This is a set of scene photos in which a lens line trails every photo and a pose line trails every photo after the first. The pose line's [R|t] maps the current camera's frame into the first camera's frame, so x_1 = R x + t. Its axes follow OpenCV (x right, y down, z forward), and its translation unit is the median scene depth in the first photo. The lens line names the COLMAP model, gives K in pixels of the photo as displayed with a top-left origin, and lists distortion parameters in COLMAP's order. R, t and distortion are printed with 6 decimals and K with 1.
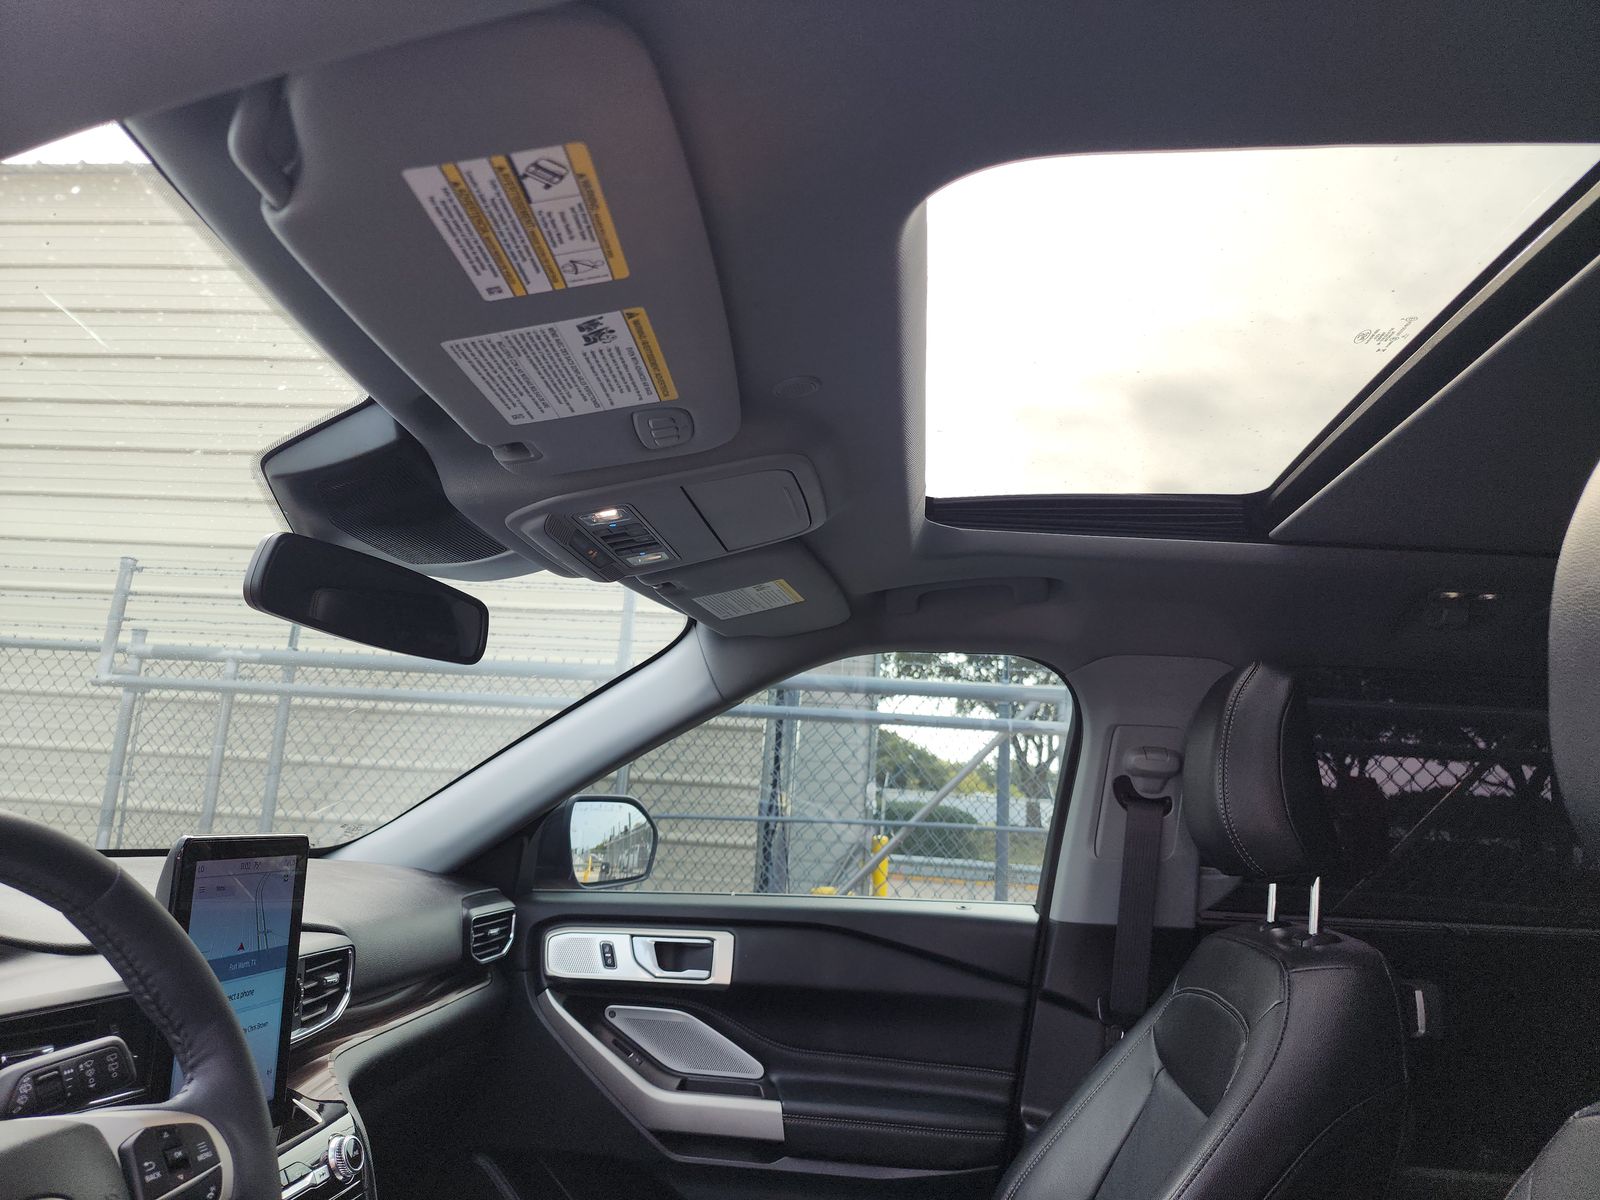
lens RADIAL K [[1079.3, 0, 788.8], [0, 1079.3, 601.6], [0, 0, 1]] dist [0.042015, -0.009157]
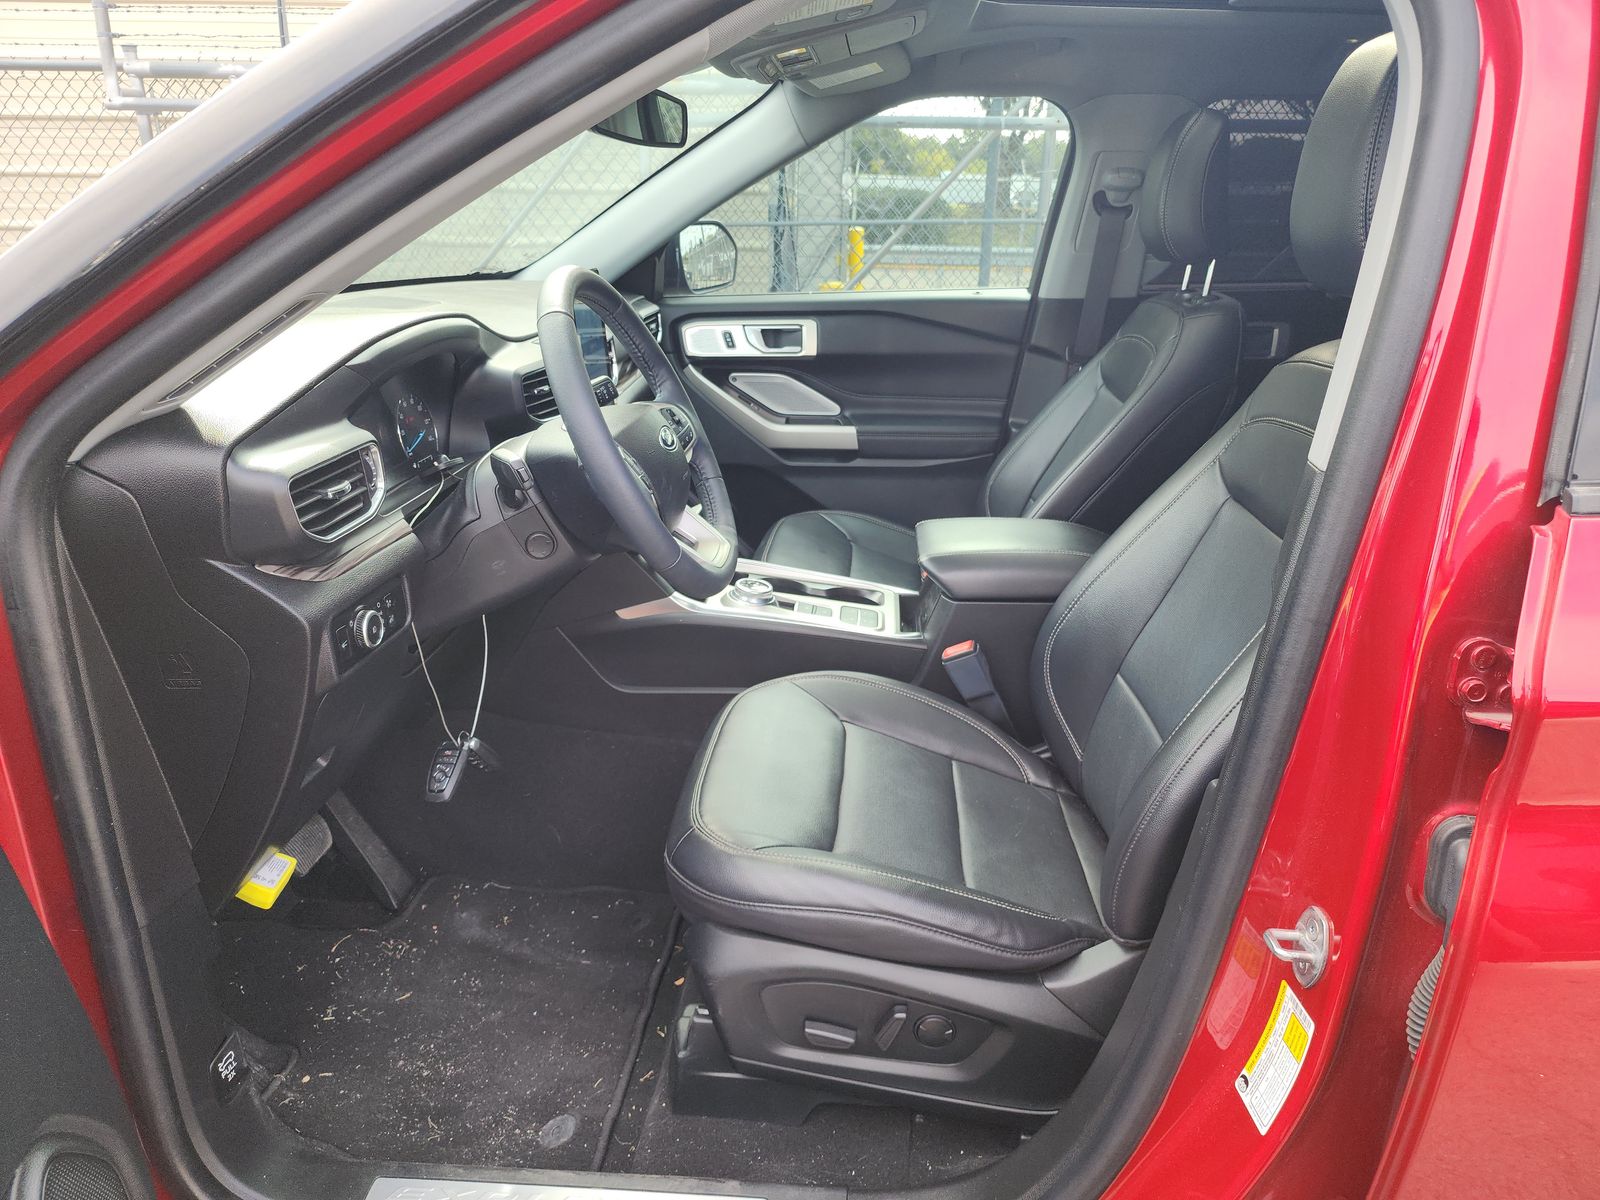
lens RADIAL K [[1079.3, 0, 808.7], [0, 1079.3, 610.2], [0, 0, 1]] dist [0.042015, -0.009157]
pose [[0.997106, -0.064633, 0.040039, -0.144409], [0.033813, 0.848654, 0.527867, -0.122672], [-0.068097, -0.524985, 0.848383, -0.409954]]
